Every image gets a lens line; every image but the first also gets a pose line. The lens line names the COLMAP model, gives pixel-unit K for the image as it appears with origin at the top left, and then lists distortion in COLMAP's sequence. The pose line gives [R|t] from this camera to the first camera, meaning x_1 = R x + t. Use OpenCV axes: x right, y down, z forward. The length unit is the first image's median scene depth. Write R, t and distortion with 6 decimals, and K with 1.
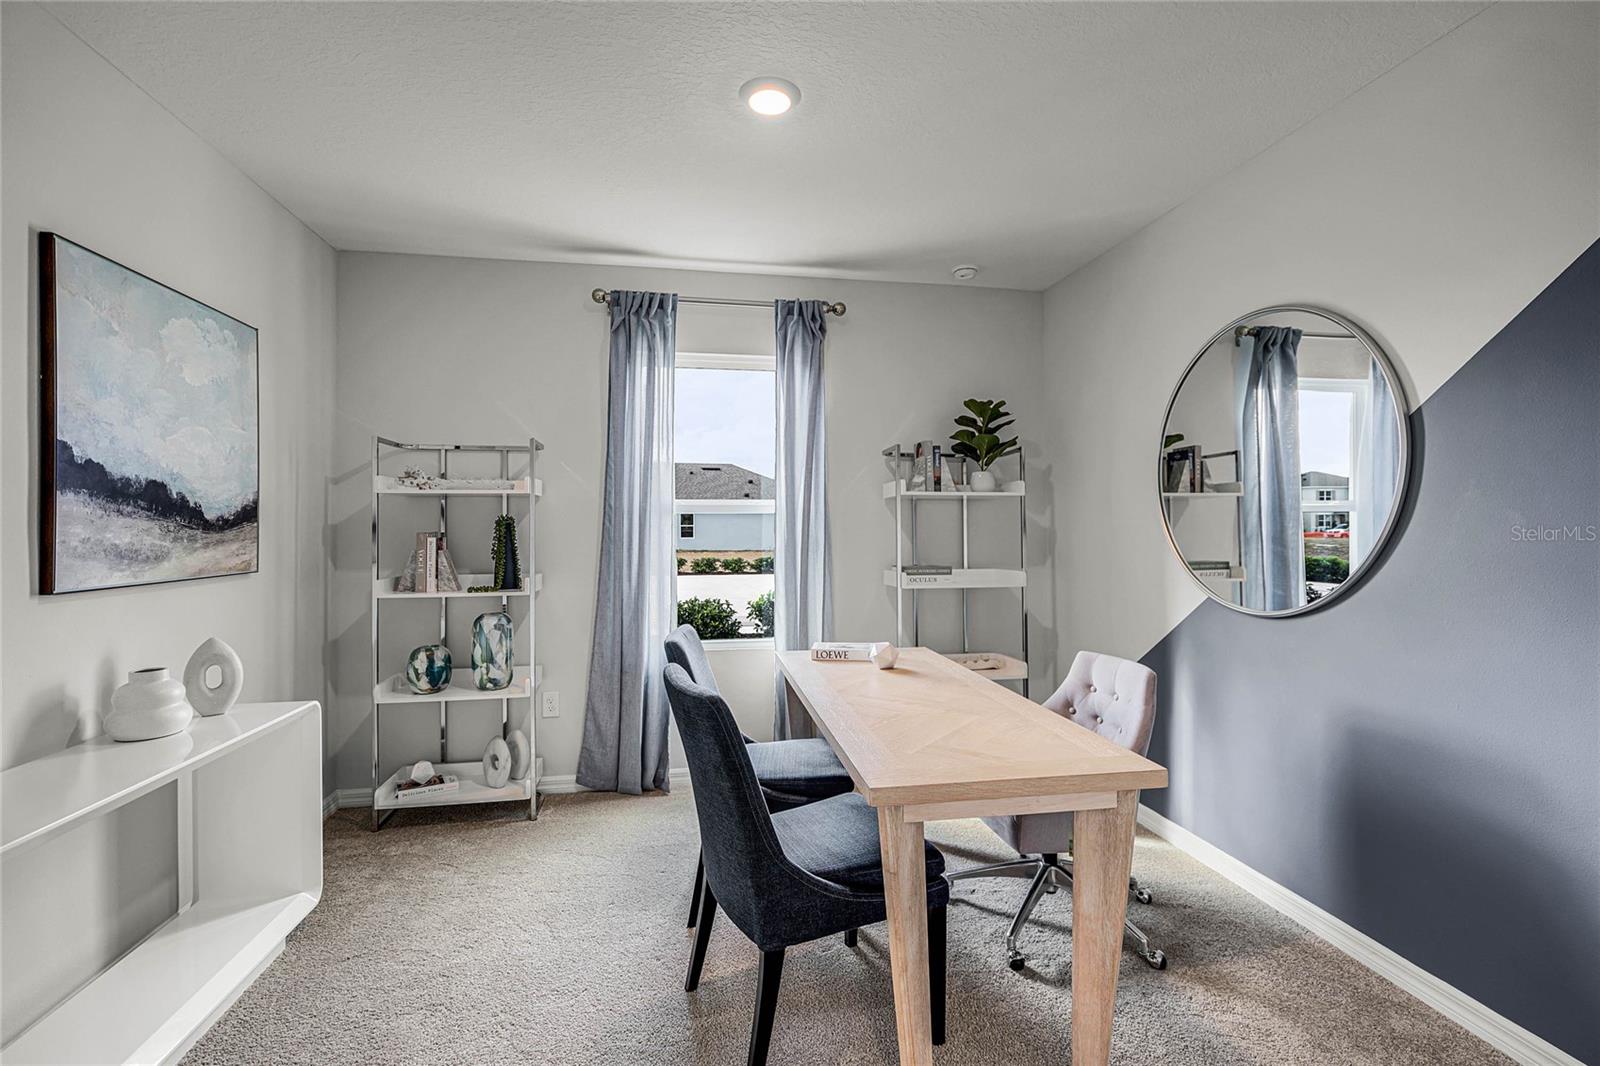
lens RADIAL K [[734.0, 0, 803.8], [0, 734.0, 528.1], [0, 0, 1]] dist [0.000682, 0.000038]
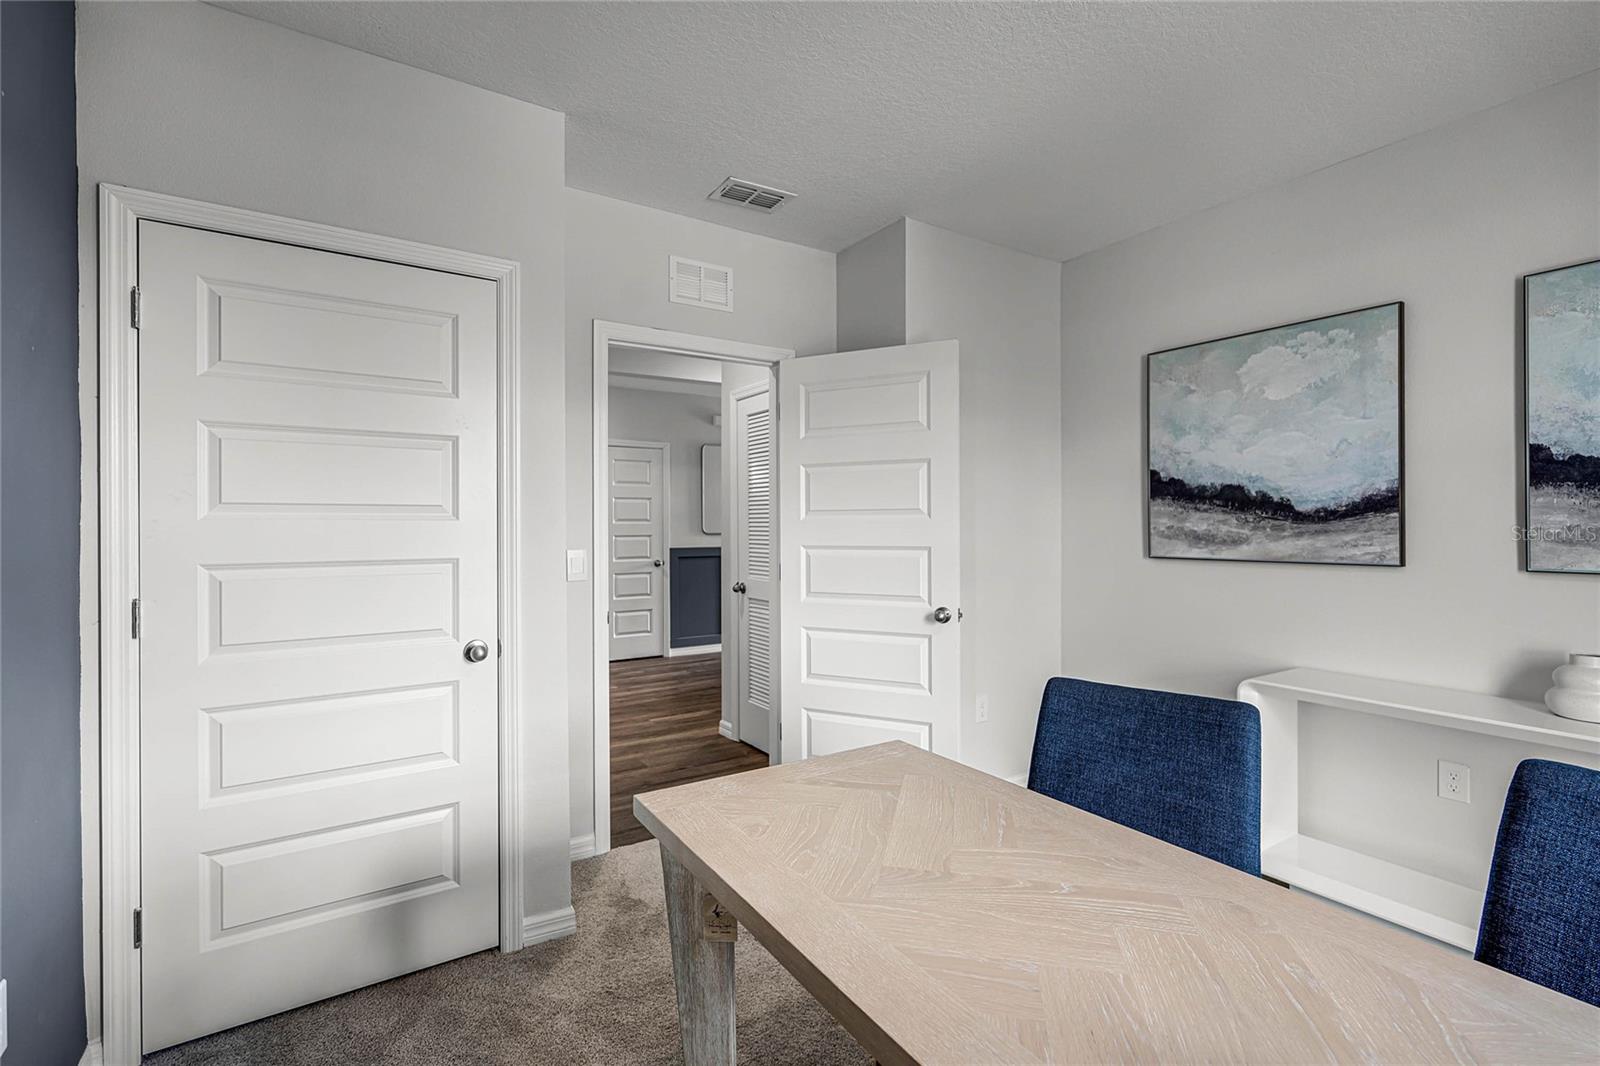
lens RADIAL K [[734.0, 0, 803.8], [0, 734.0, 528.1], [0, 0, 1]] dist [0.000682, 0.000038]
pose [[-0.921100, -0.015706, -0.389009, 0.360473], [-0.014935, 0.999876, -0.005006, 0.033688], [0.389040, 0.001199, -0.921220, 1.905191]]
